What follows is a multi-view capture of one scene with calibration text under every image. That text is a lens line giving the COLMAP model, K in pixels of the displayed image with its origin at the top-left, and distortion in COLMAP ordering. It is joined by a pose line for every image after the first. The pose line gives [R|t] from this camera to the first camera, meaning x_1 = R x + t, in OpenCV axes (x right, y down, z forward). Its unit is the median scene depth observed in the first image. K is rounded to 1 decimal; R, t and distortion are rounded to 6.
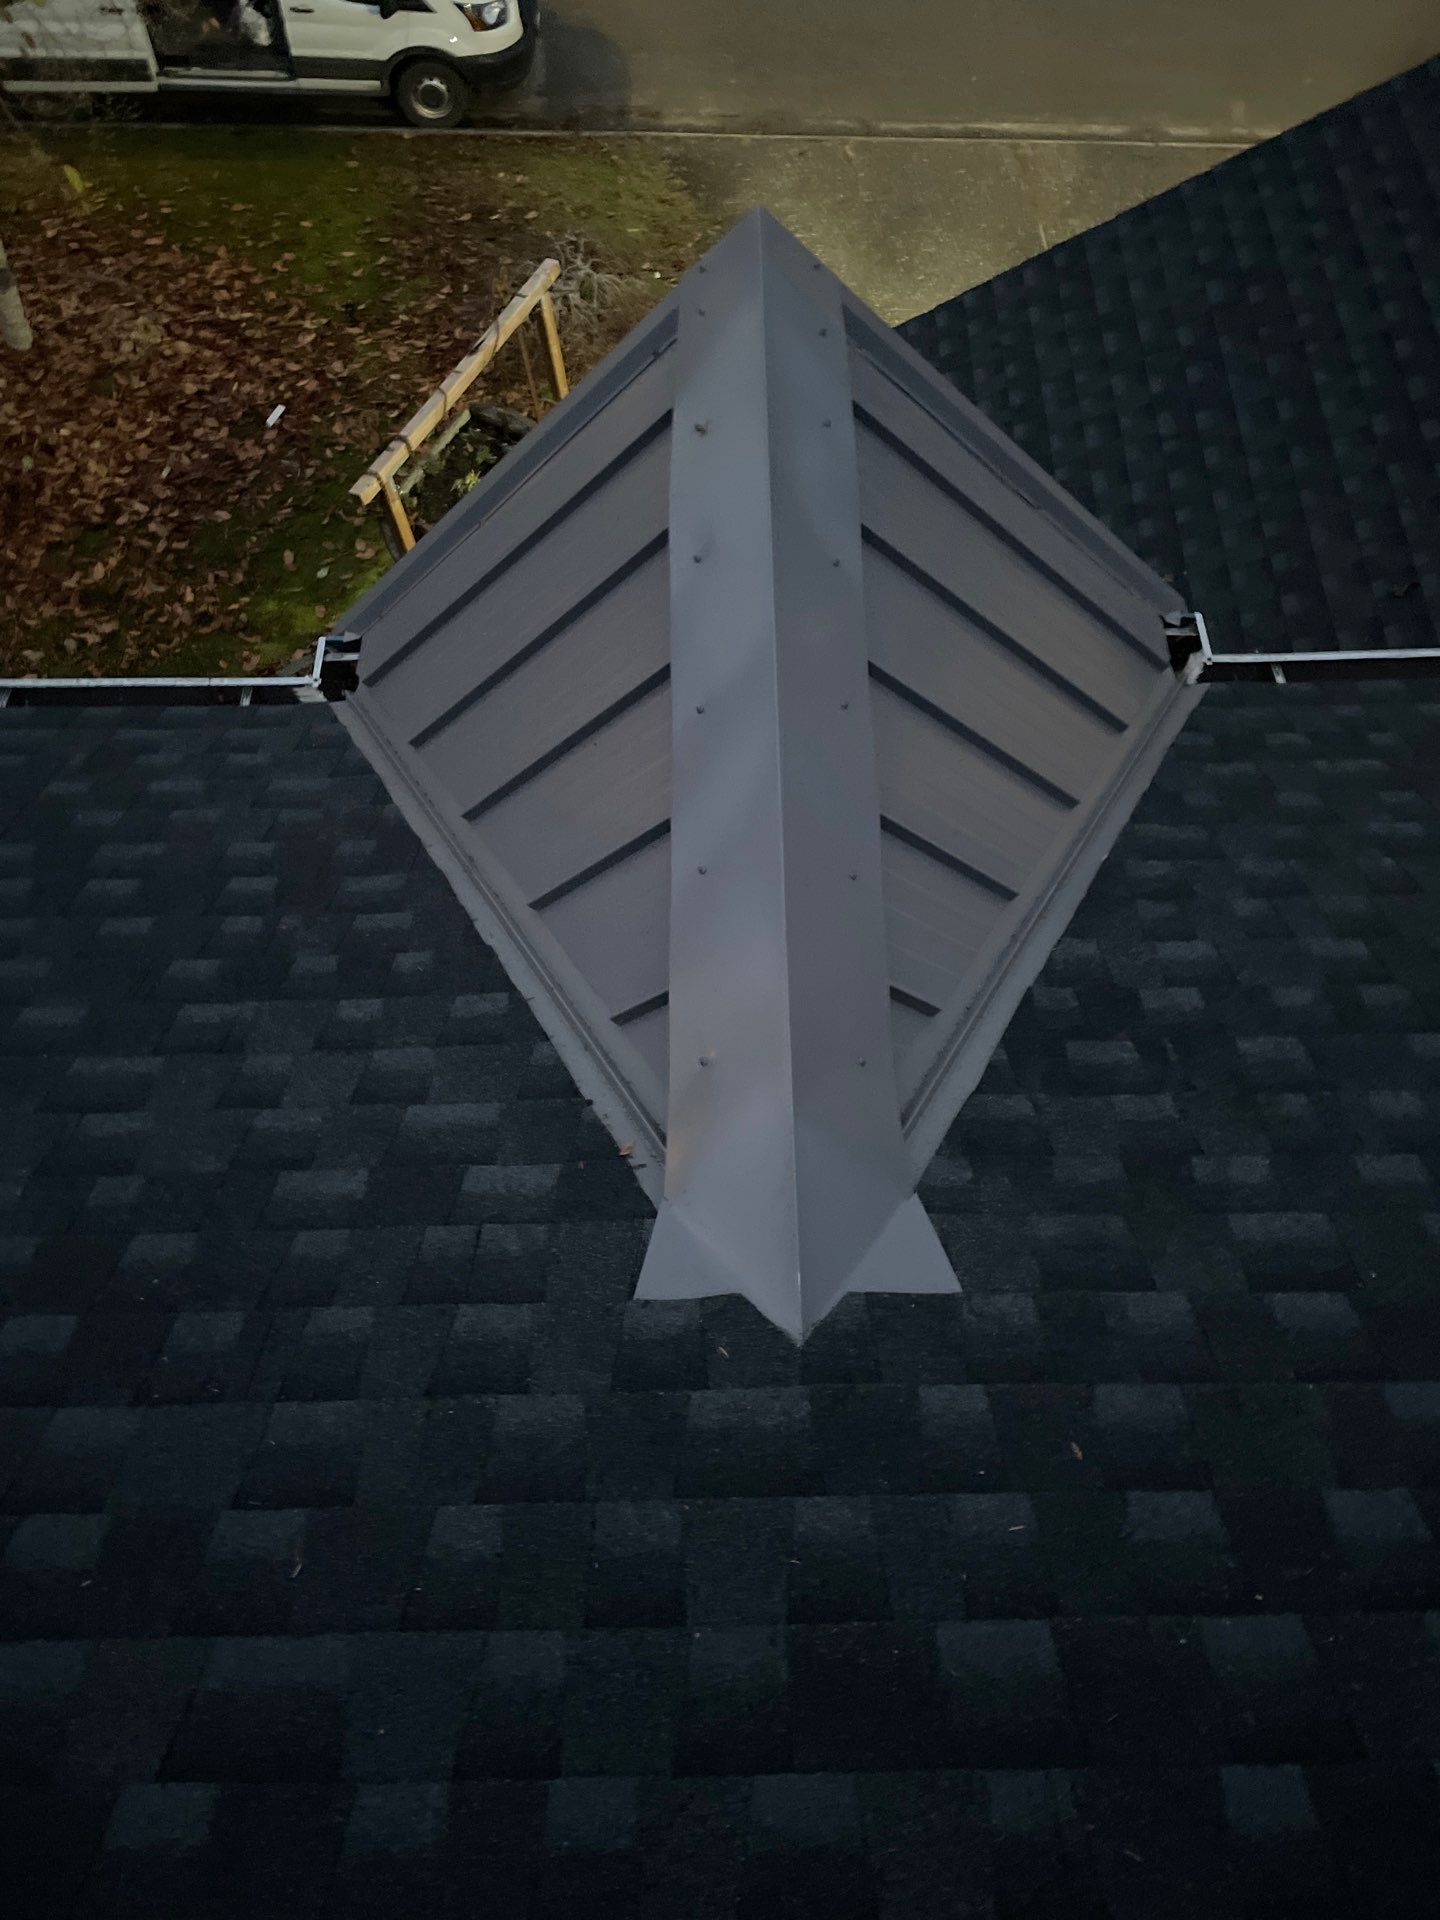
lens RADIAL K [[1451.5, 0, 788.9], [0, 1451.5, 960.7], [0, 0, 1]] dist [0.089917, -0.098962]
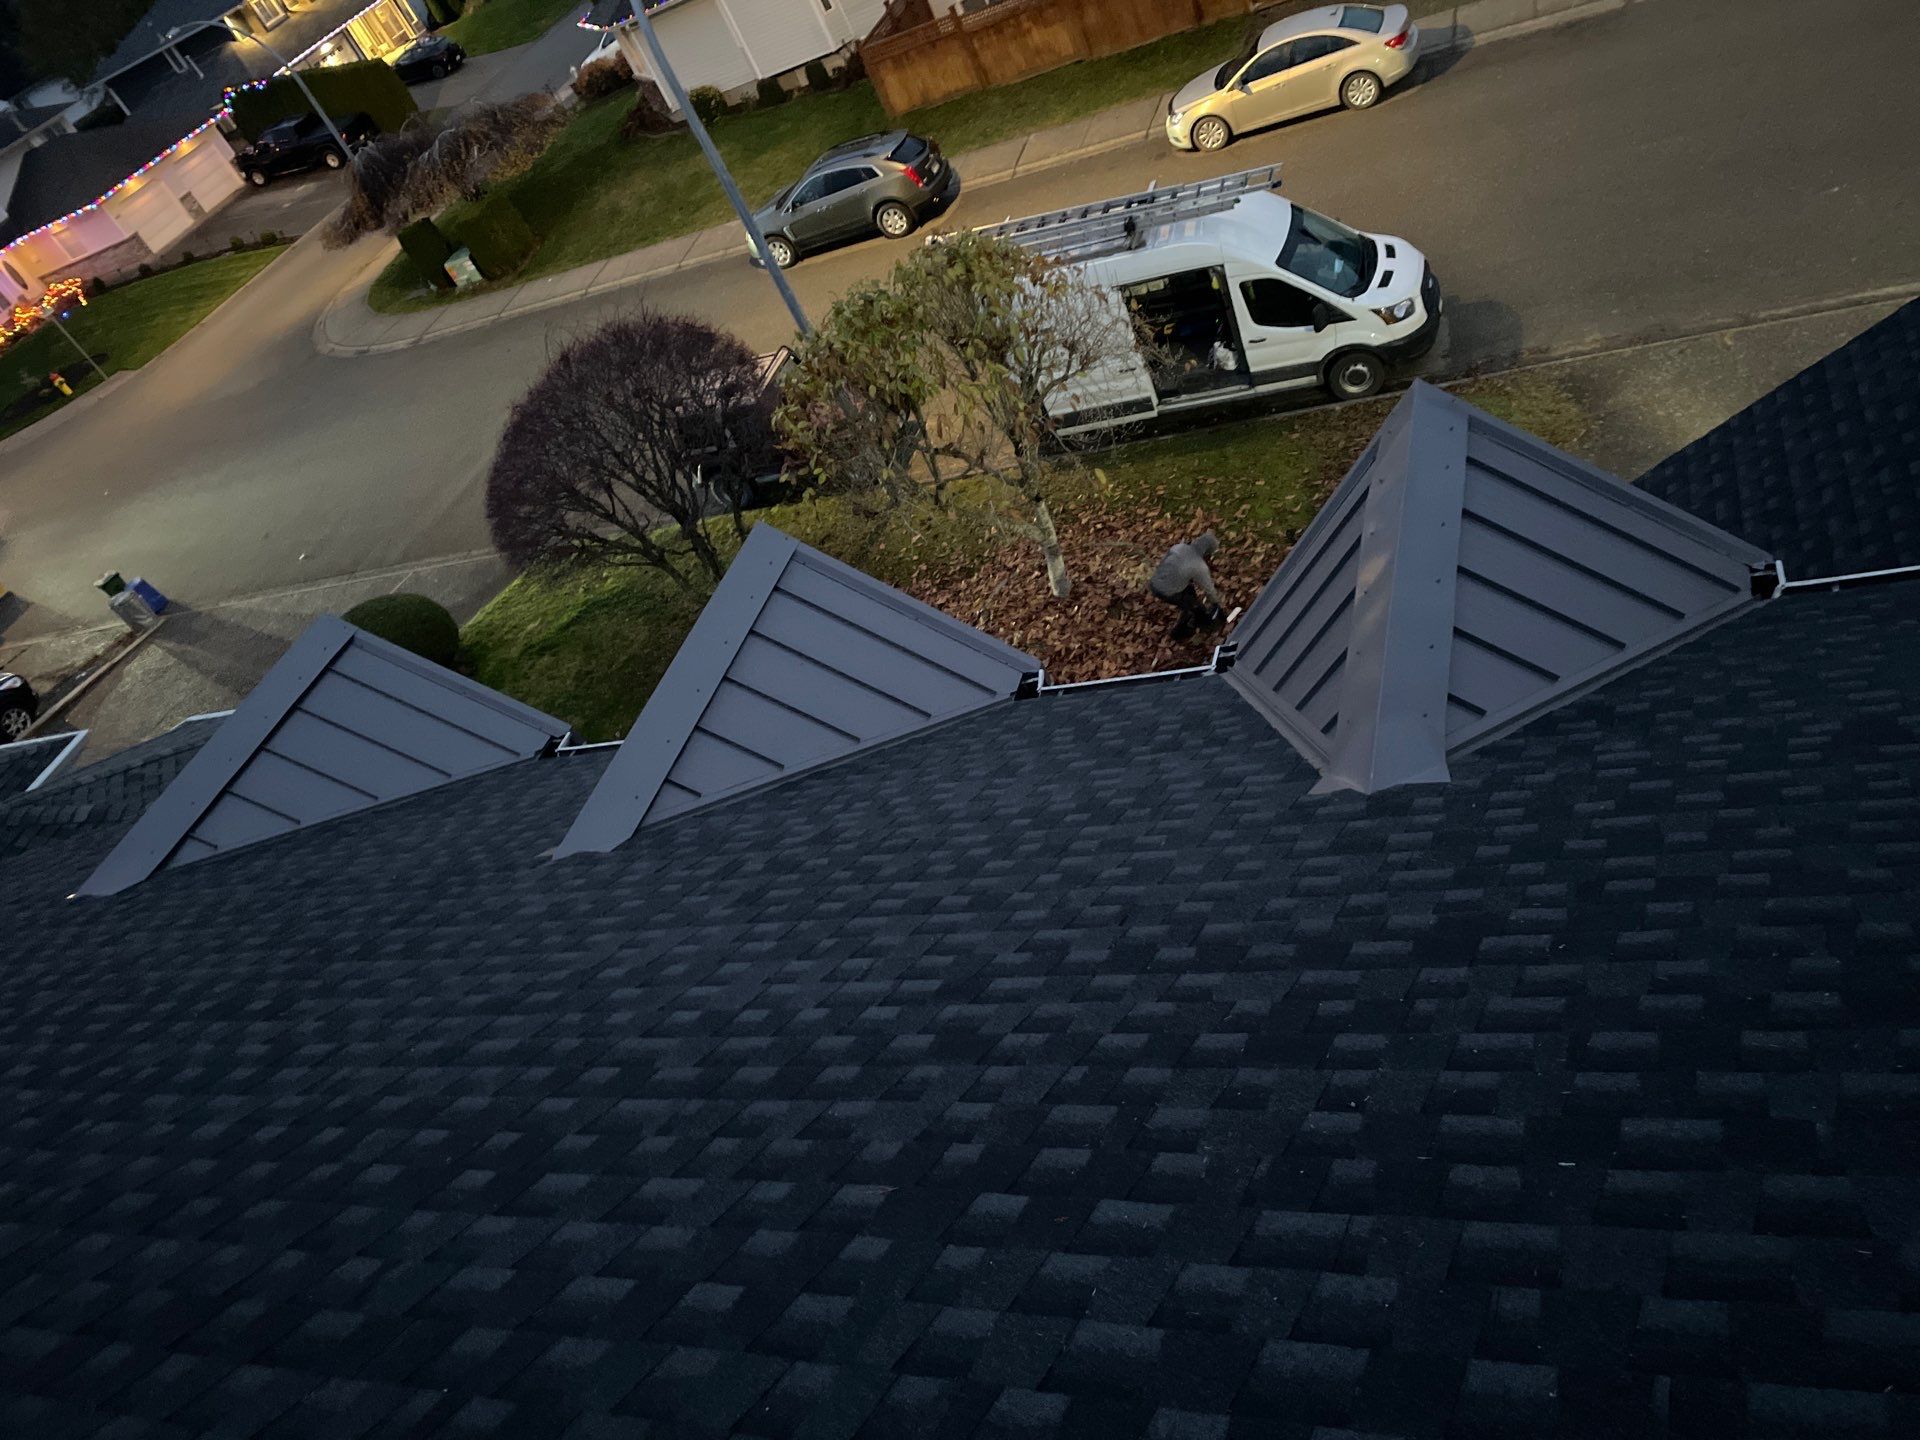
lens RADIAL K [[1512.1, 0, 960.0], [0, 1512.1, 720.0], [0, 0, 1]] dist [0.036592, -0.095884]
pose [[0.864709, -0.101264, -0.491960, 0.089675], [-0.057147, 0.953270, -0.296666, 0.125187], [0.499012, 0.284644, 0.818514, -0.186897]]
